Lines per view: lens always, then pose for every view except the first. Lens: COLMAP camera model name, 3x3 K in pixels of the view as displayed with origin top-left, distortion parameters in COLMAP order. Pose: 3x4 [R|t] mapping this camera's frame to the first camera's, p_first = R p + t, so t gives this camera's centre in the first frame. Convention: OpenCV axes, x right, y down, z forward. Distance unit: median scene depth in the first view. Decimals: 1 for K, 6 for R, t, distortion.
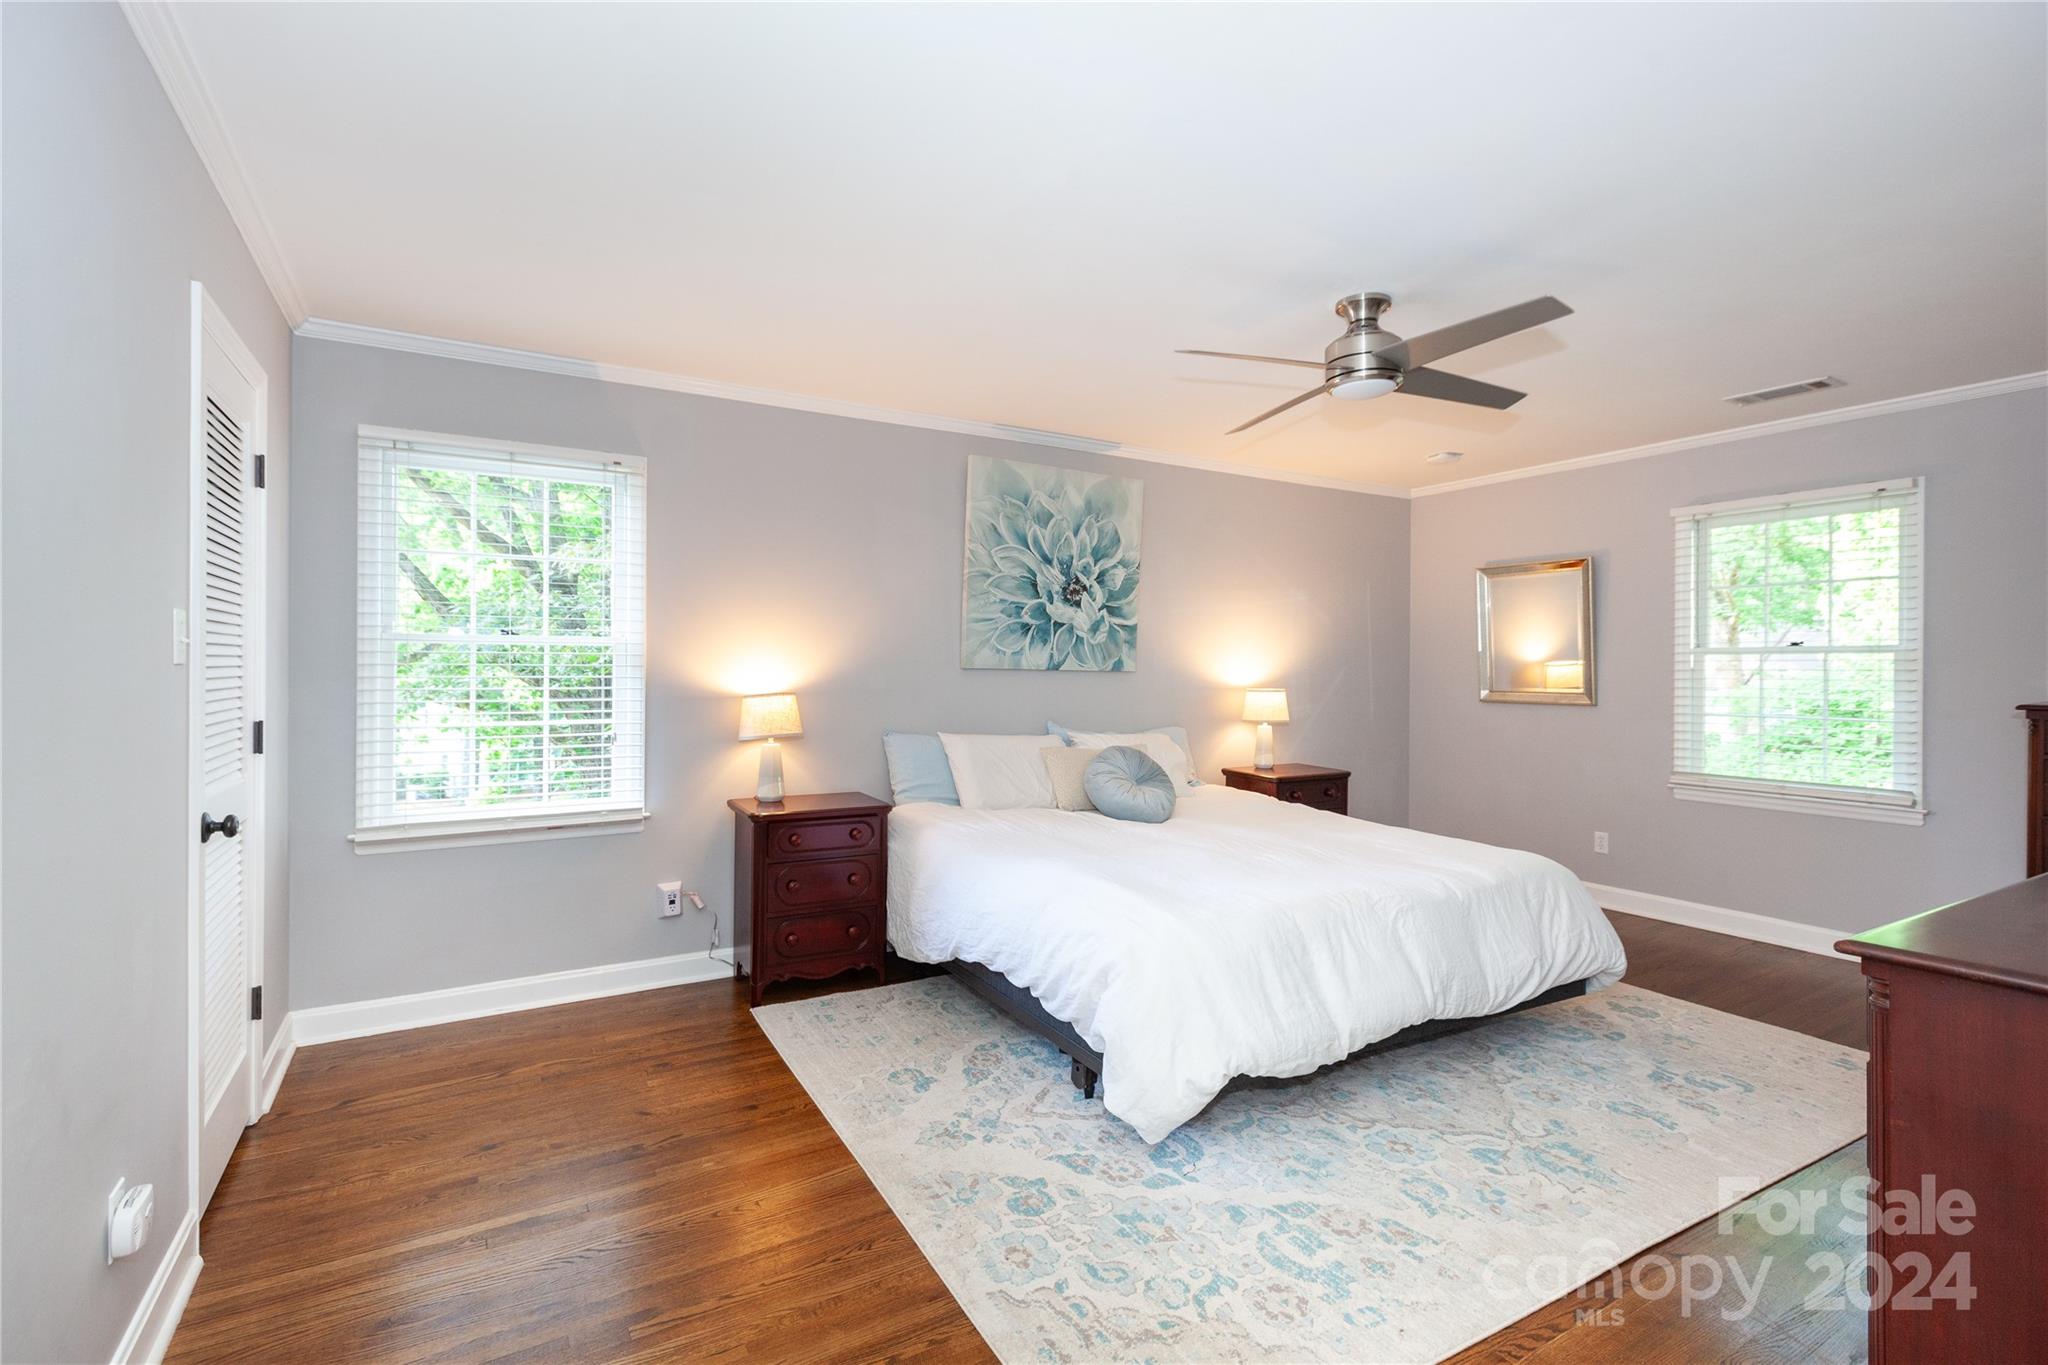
lens RADIAL K [[927.8, 0, 1021.0], [0, 927.8, 667.9], [0, 0, 1]] dist [0.000929, 0.000114]
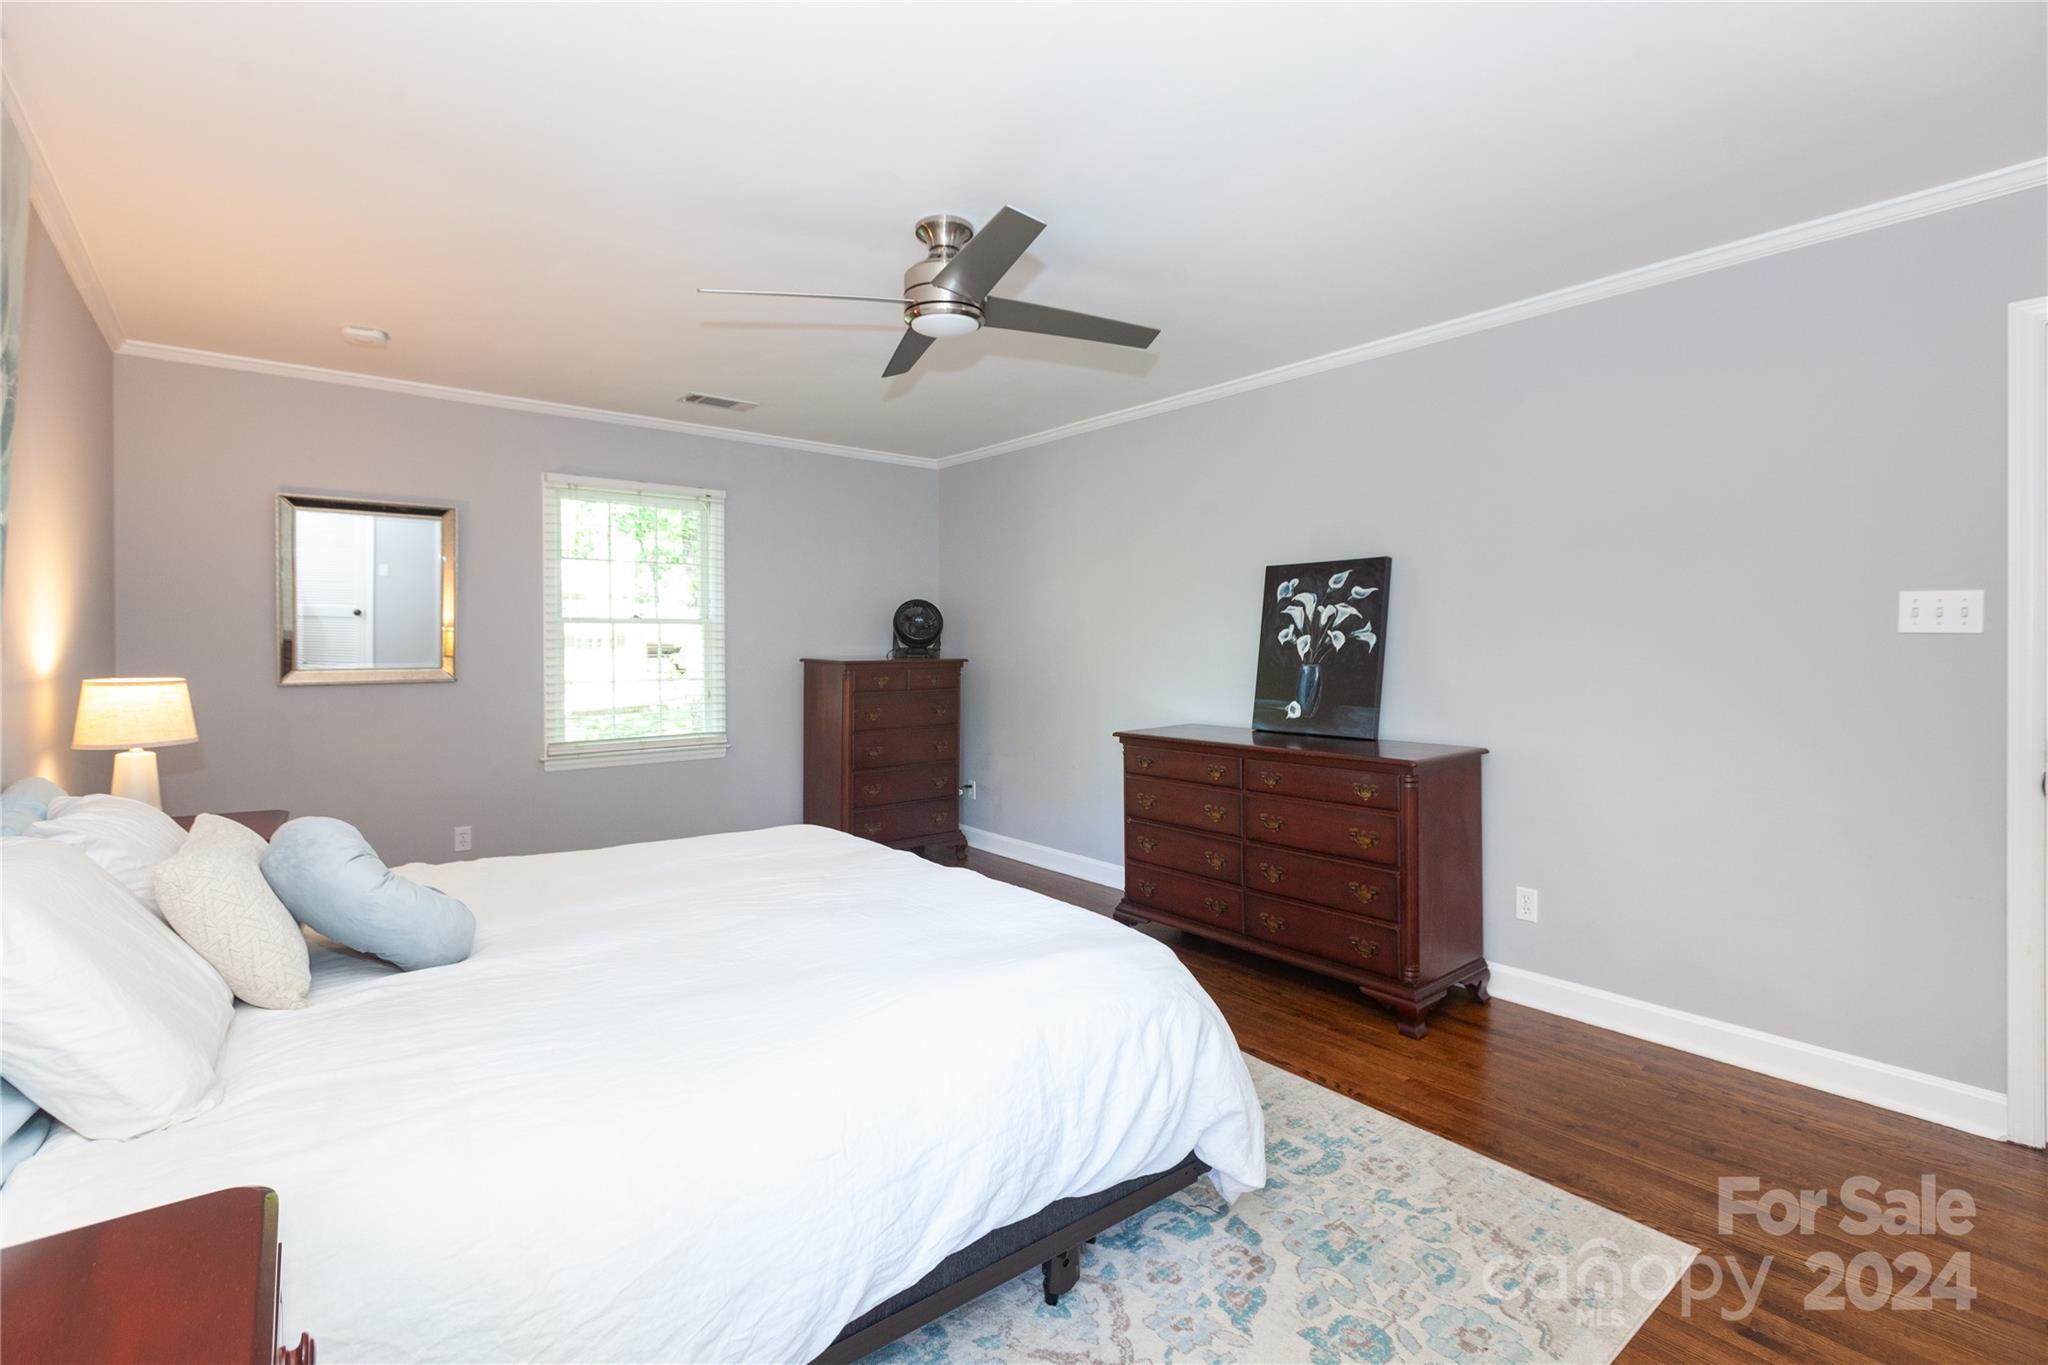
lens RADIAL K [[927.8, 0, 1014.4], [0, 927.8, 650.5], [0, 0, 1]] dist [0.000929, 0.000114]
pose [[-0.148012, -0.014044, 0.988886, -0.665490], [0.002607, 0.999890, 0.014590, 0.001906], [-0.988982, 0.004738, -0.147959, 1.342840]]
